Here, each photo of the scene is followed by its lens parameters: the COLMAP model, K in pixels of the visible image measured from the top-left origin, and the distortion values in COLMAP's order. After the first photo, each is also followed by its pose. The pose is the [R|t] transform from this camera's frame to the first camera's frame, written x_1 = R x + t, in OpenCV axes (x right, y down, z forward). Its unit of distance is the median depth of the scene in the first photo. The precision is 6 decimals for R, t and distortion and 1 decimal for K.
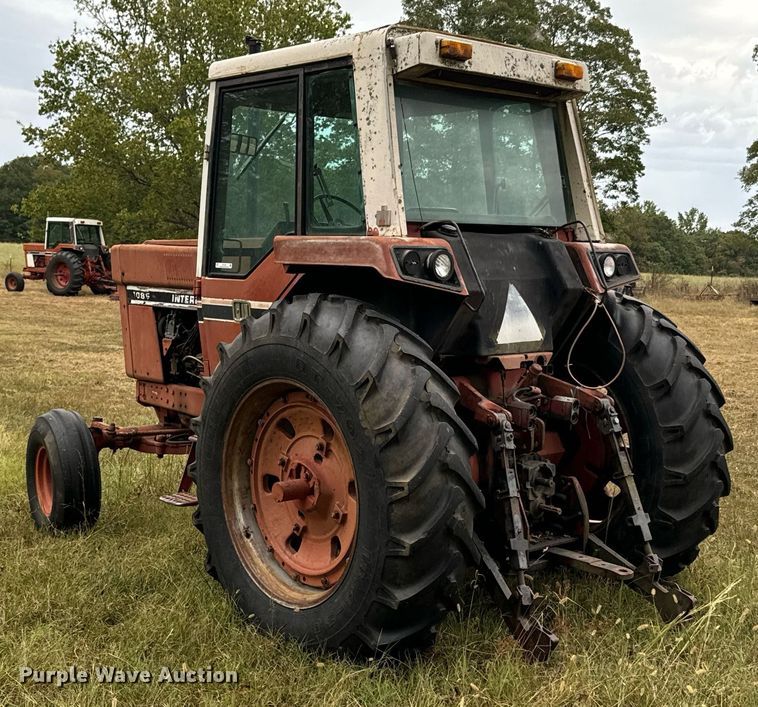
lens RADIAL K [[1164.7, 0, 379.0], [0, 1164.7, 353.5], [0, 0, 1]] dist [0.113060, 0.010837]
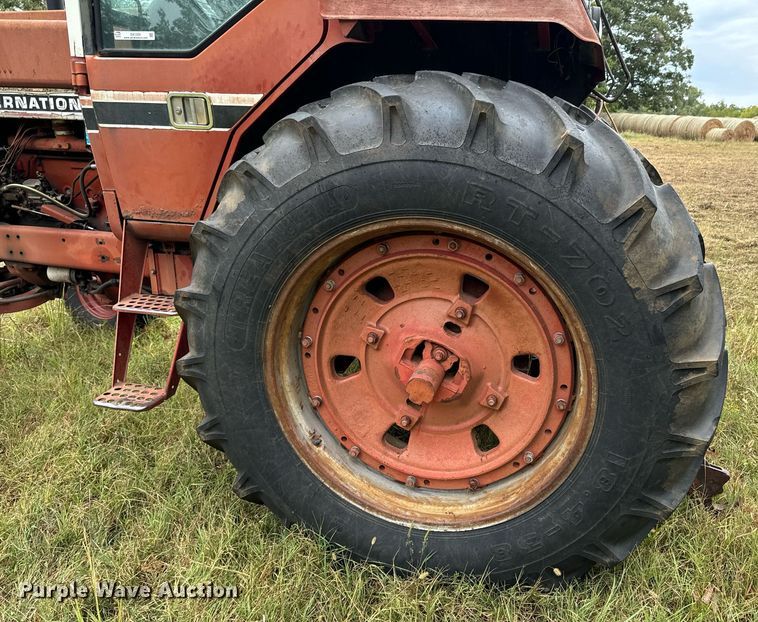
lens RADIAL K [[617.8, 0, 448.3], [0, 617.8, 337.5], [0, 0, 1]] dist [0.075787, -0.081943]
pose [[0.796158, -0.203383, 0.569883, -0.244148], [0.039411, 0.957249, 0.286569, -0.010289], [-0.603803, -0.205695, 0.770137, 0.655186]]
